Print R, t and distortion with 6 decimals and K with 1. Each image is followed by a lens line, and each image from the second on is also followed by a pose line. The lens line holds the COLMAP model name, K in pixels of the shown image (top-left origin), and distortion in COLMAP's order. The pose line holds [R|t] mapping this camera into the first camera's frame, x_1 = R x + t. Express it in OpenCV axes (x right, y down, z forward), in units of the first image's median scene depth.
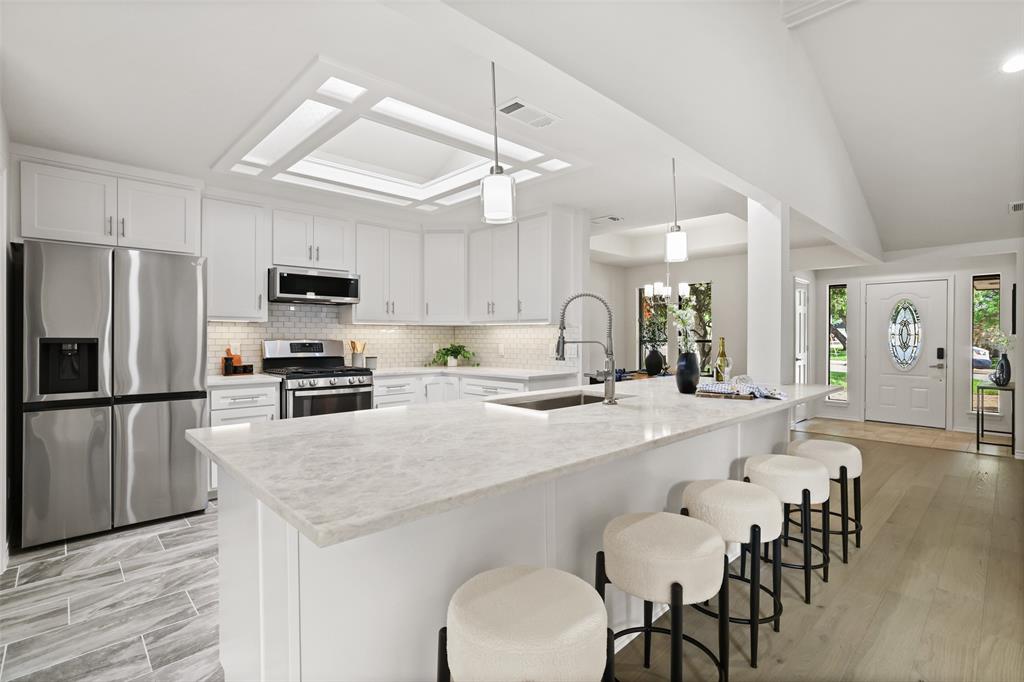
lens RADIAL K [[490.5, 0, 512.0], [0, 490.5, 341.0], [0, 0, 1]] dist [-0.040524, 0.020633]
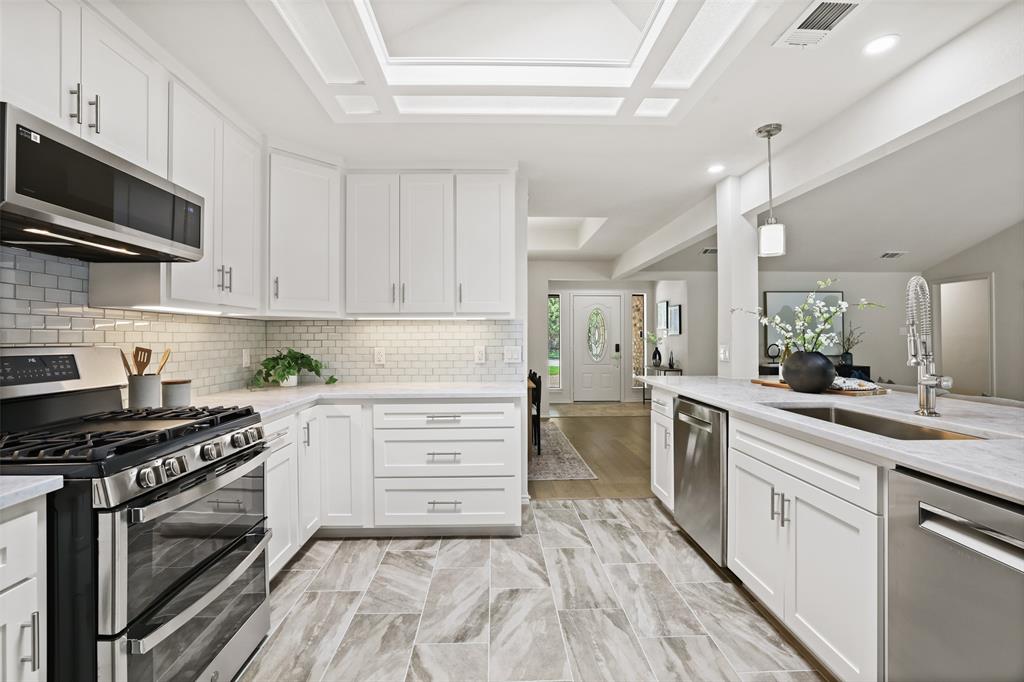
lens RADIAL K [[448.0, 0, 506.6], [0, 448.0, 335.4], [0, 0, 1]] dist [-0.048422, 0.016714]
pose [[0.665942, -0.000732, 0.746003, -0.424845], [0.010866, 0.999903, -0.008719, -0.004384], [-0.745924, 0.013913, 0.665885, 0.535491]]
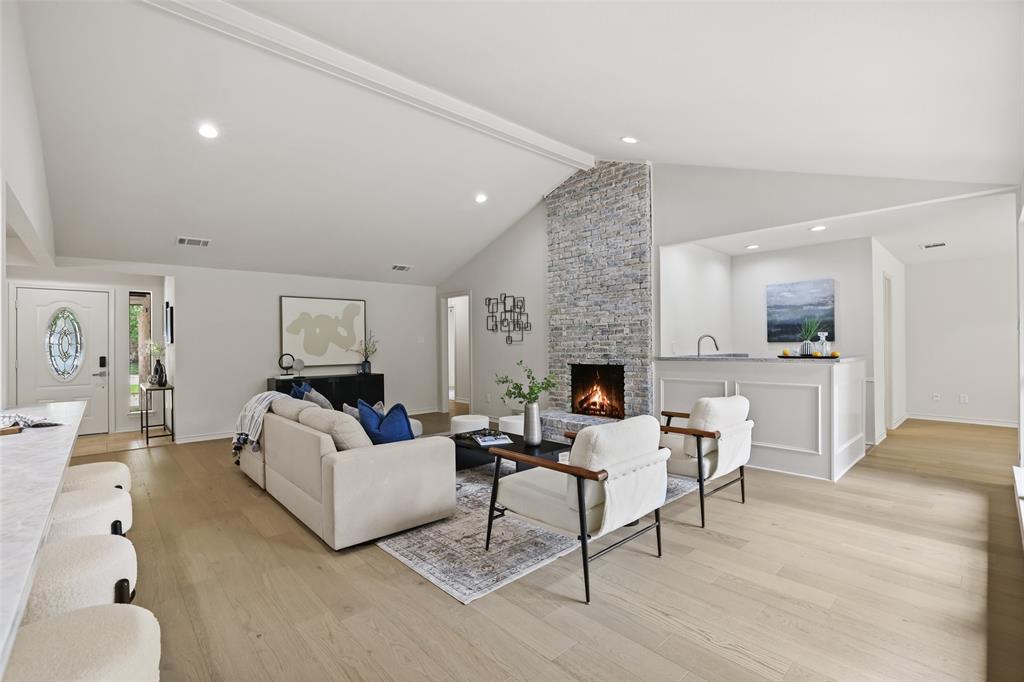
lens RADIAL K [[457.6, 0, 501.7], [0, 457.6, 343.1], [0, 0, 1]] dist [-0.045663, 0.018503]
pose [[0.026884, -0.000905, 0.999638, -0.087302], [0.018366, 0.999831, 0.000411, 0.000733], [-0.999470, 0.018349, 0.026896, 0.145549]]
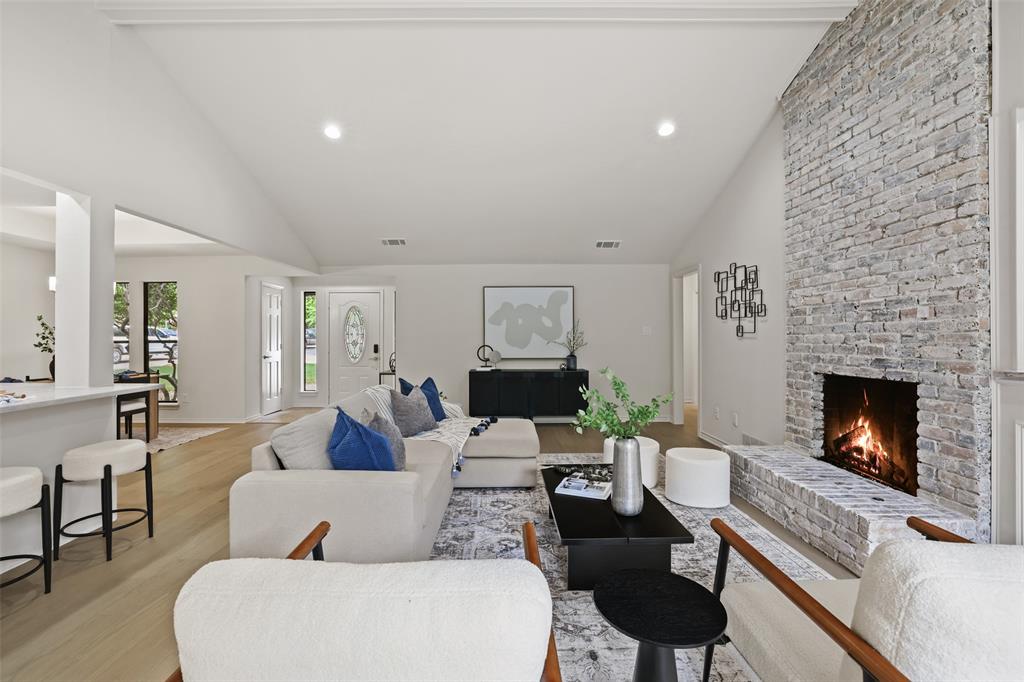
lens RADIAL K [[448.0, 0, 506.6], [0, 448.0, 335.4], [0, 0, 1]] dist [-0.048422, 0.016714]
pose [[0.686768, -0.002342, 0.726873, 0.357043], [0.010606, 0.999921, -0.006799, 0.002107], [-0.726799, 0.012378, 0.686739, -0.142176]]
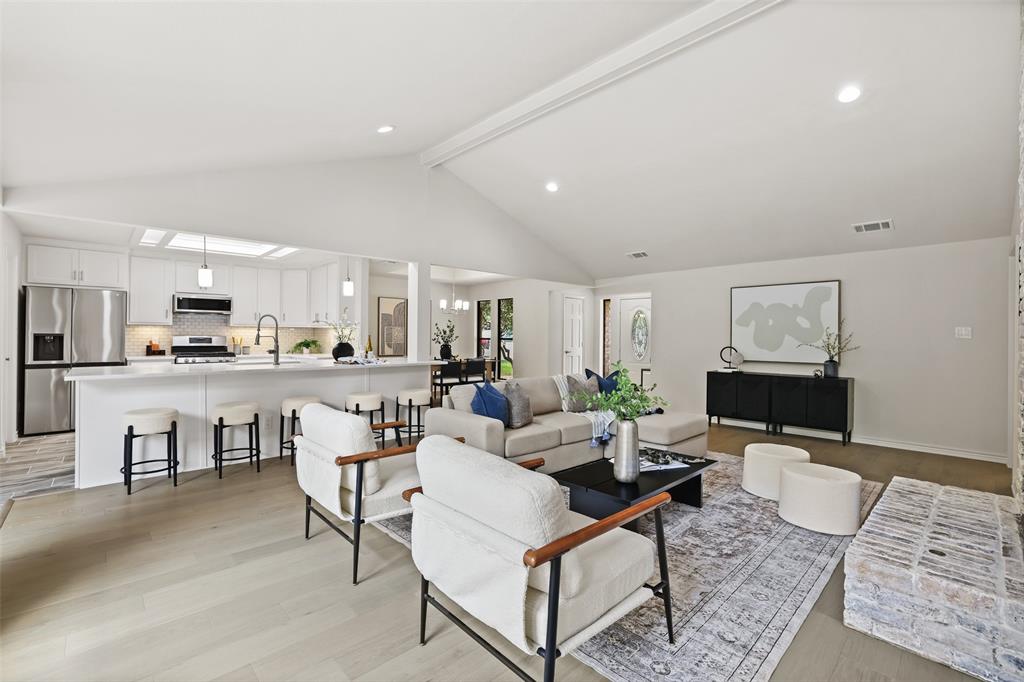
lens RADIAL K [[448.0, 0, 506.6], [0, 448.0, 335.4], [0, 0, 1]] dist [-0.048422, 0.016714]
pose [[0.999945, 0.005913, -0.008613, 0.649211], [-0.006008, 0.999921, -0.011014, 0.006719], [0.008547, 0.011065, 0.999902, -0.510343]]
